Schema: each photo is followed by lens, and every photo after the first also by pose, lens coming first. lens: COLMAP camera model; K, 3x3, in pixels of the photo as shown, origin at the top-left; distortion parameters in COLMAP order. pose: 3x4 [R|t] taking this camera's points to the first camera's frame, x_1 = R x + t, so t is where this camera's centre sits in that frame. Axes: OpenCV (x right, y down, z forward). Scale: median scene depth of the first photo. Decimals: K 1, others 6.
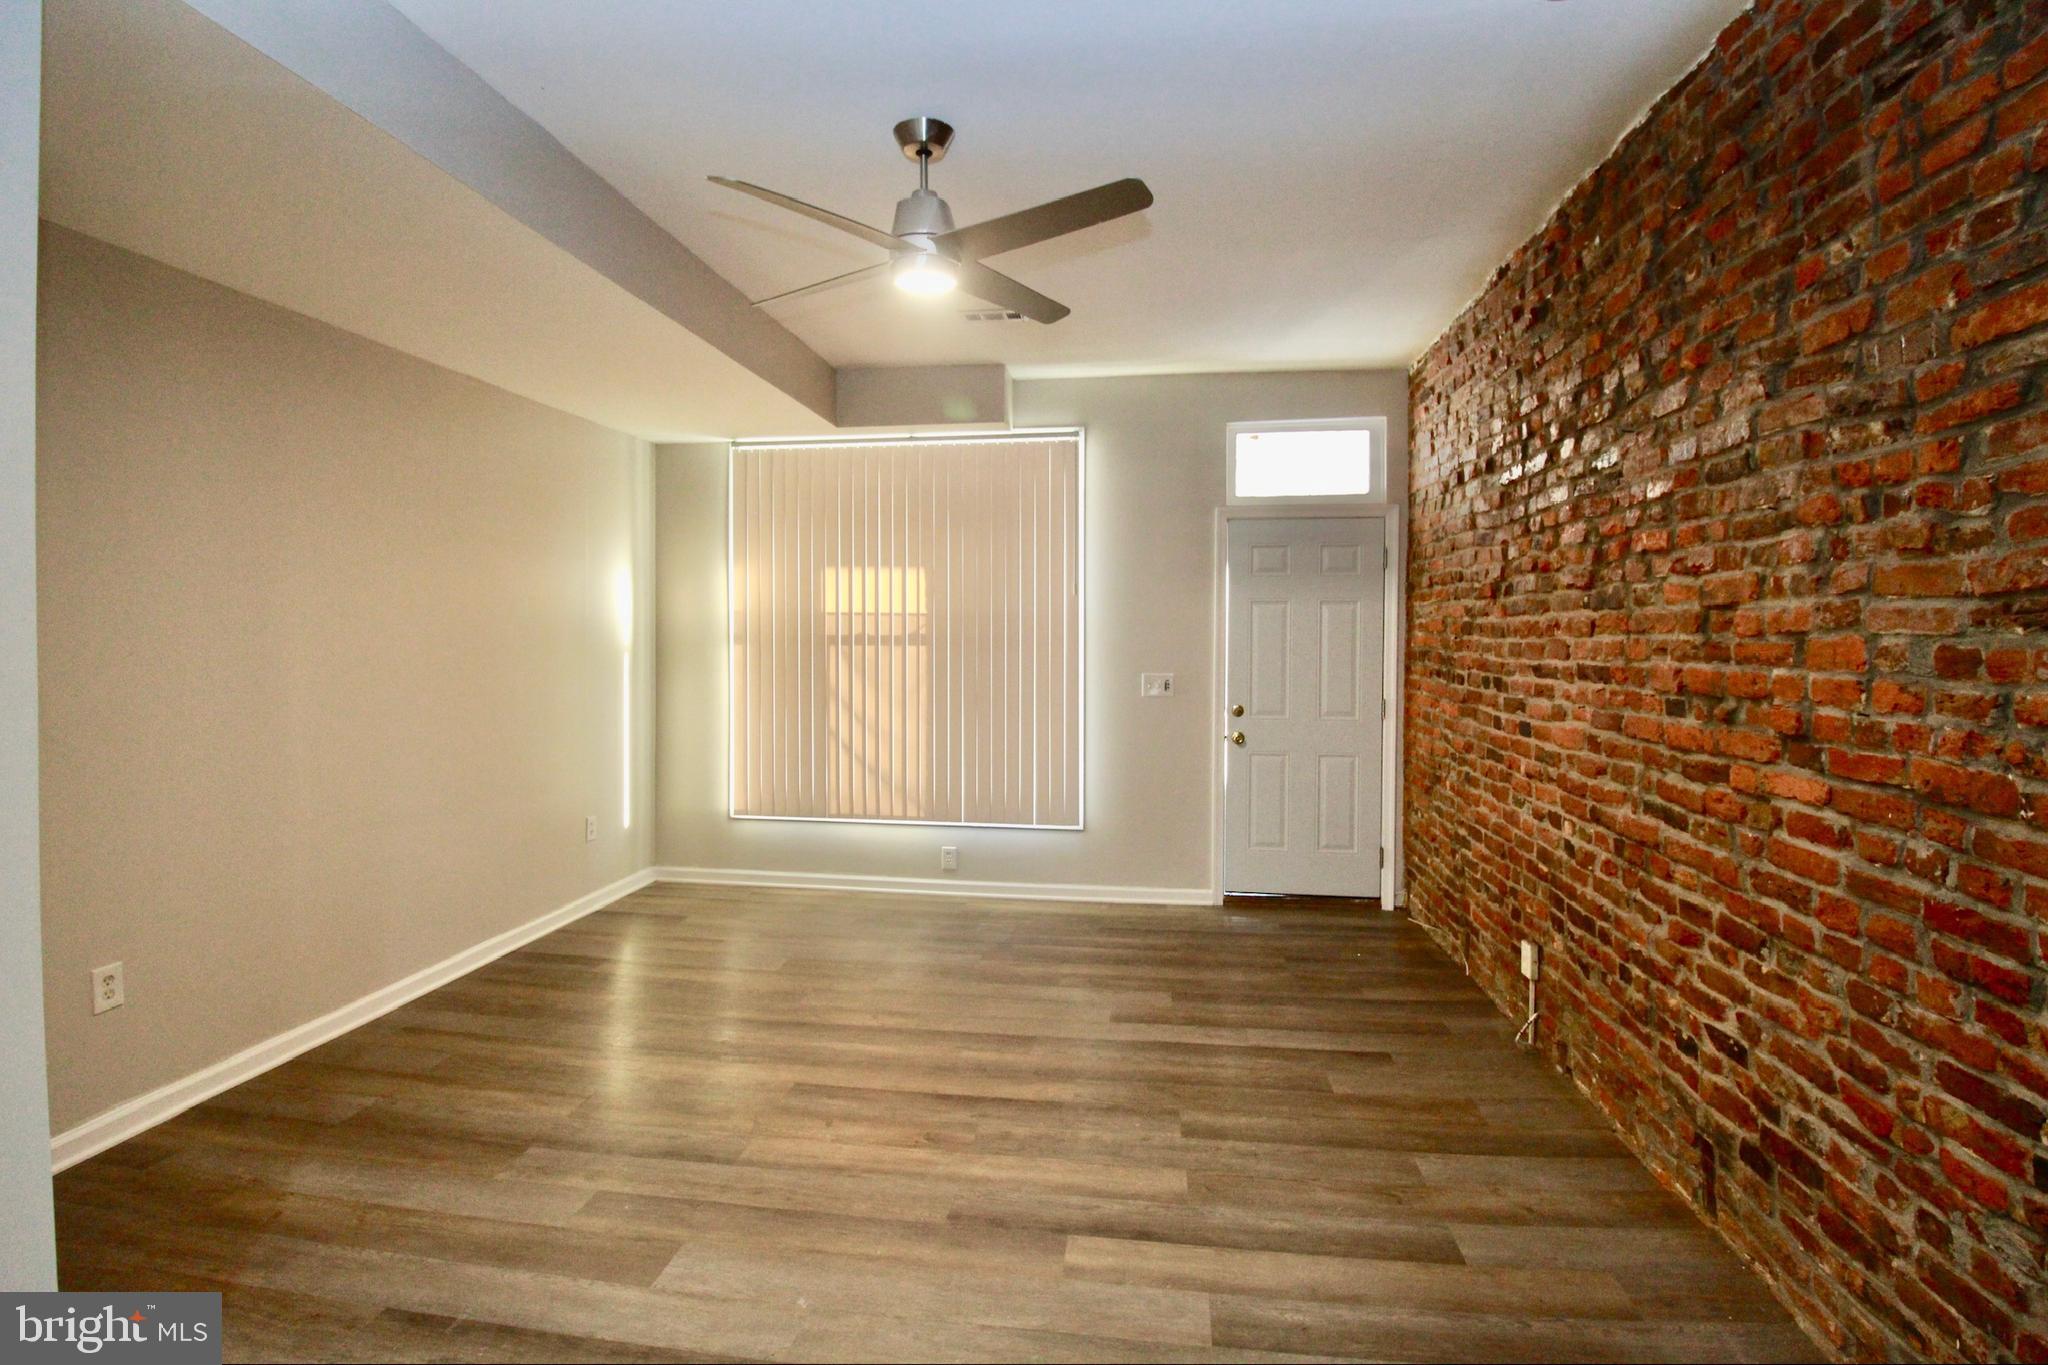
lens RADIAL K [[939.7, 0, 1016.4], [0, 939.7, 645.7], [0, 0, 1]] dist [0.000139, -0.000191]
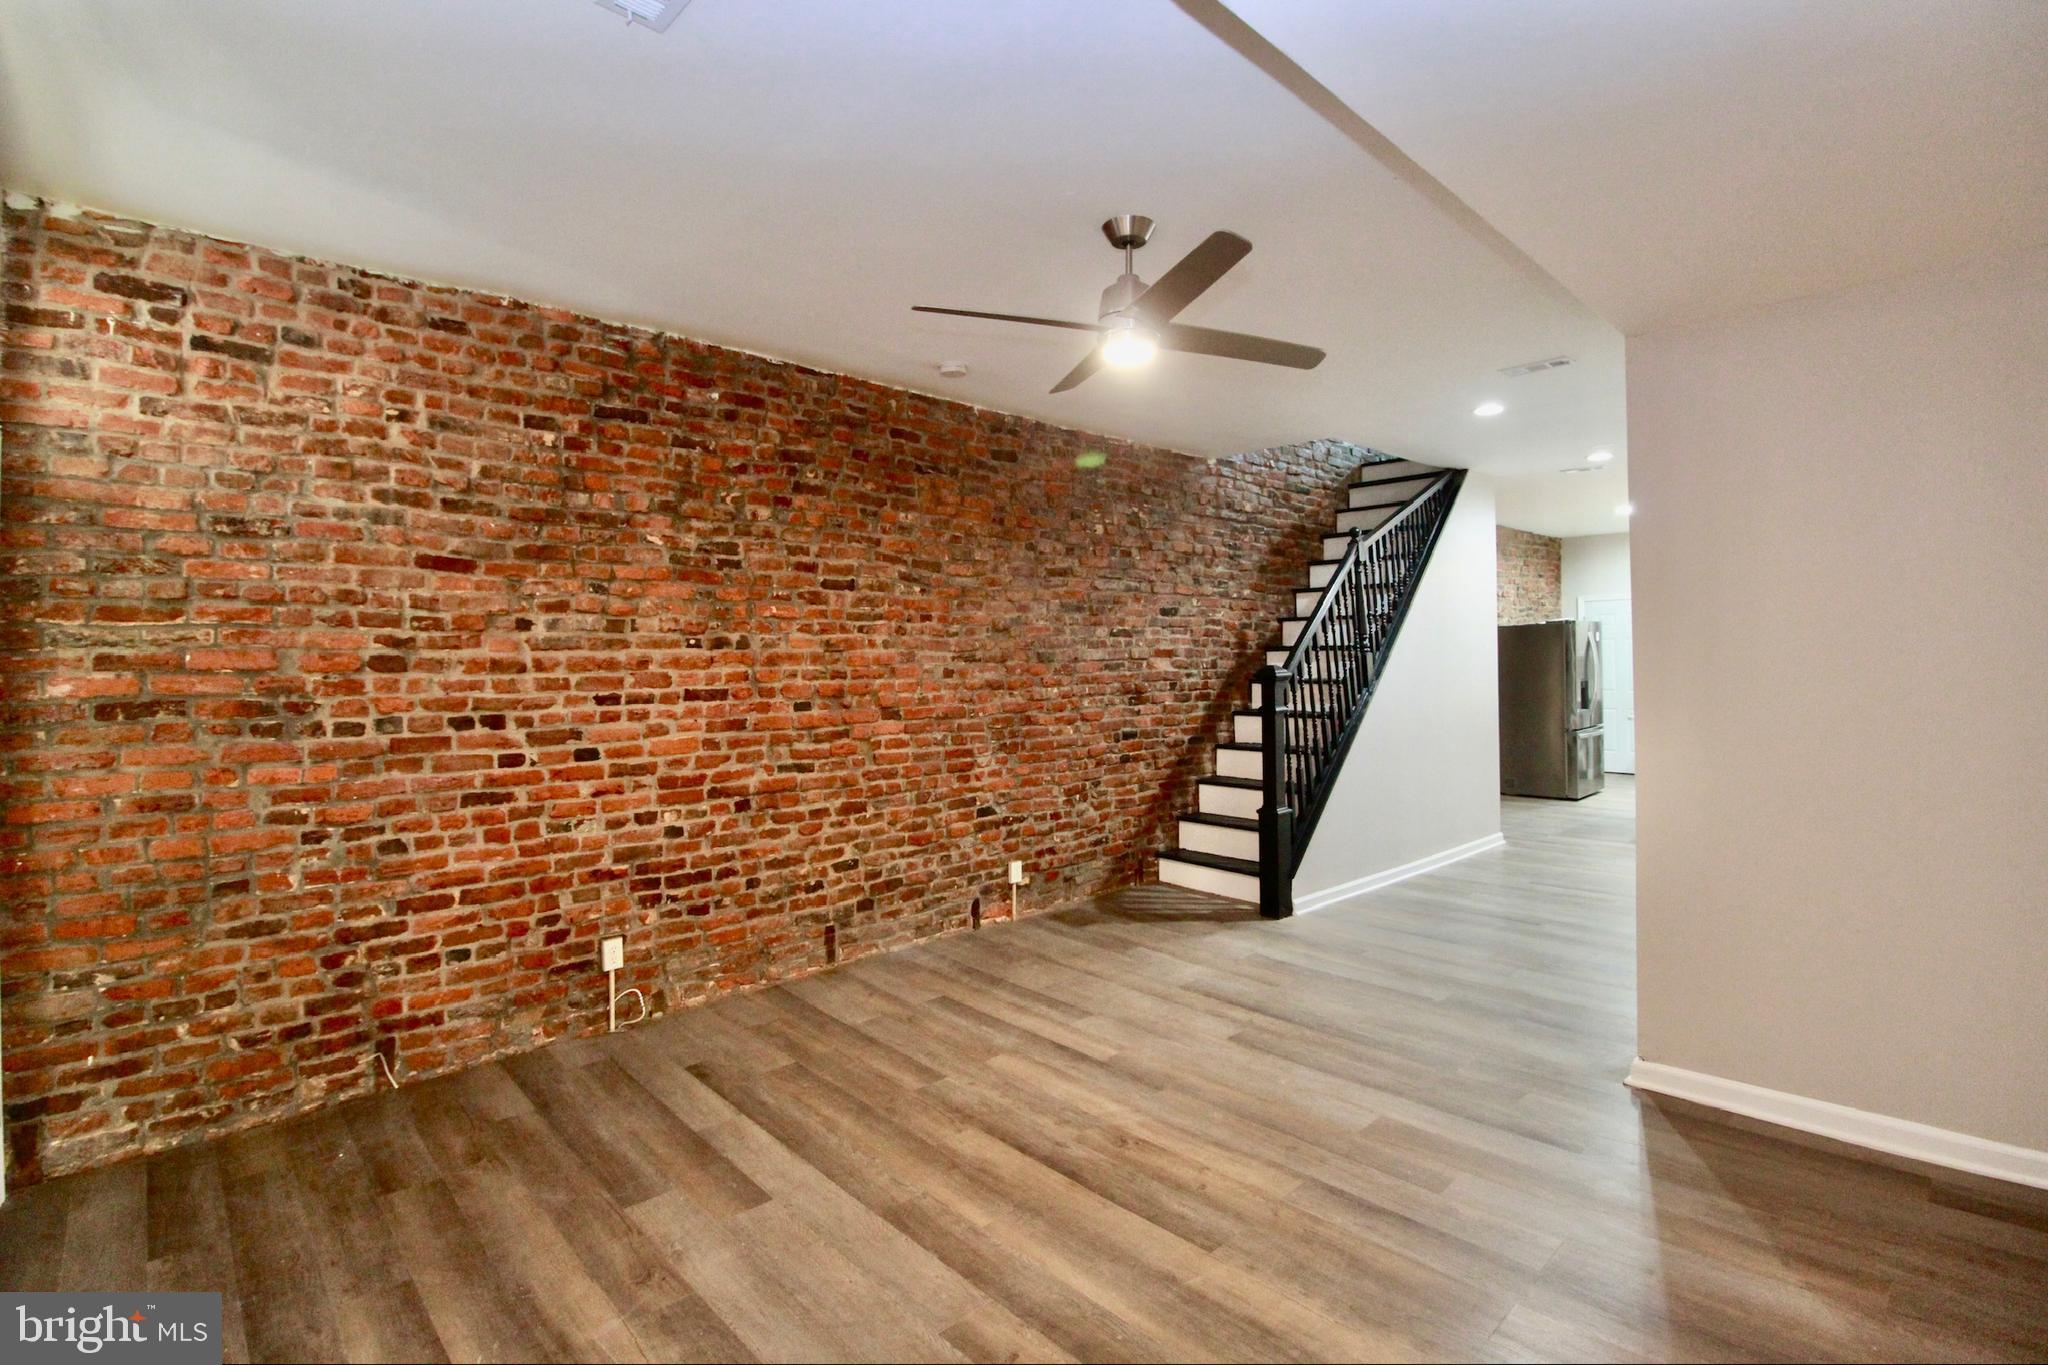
lens RADIAL K [[928.3, 0, 1022.0], [0, 928.3, 654.9], [0, 0, 1]] dist [-0.021500, 0.000075]
pose [[-0.774577, 0.015759, 0.632283, -0.889059], [0.020566, 0.999788, 0.000276, -0.029172], [-0.632145, 0.013218, -0.774737, 2.493809]]
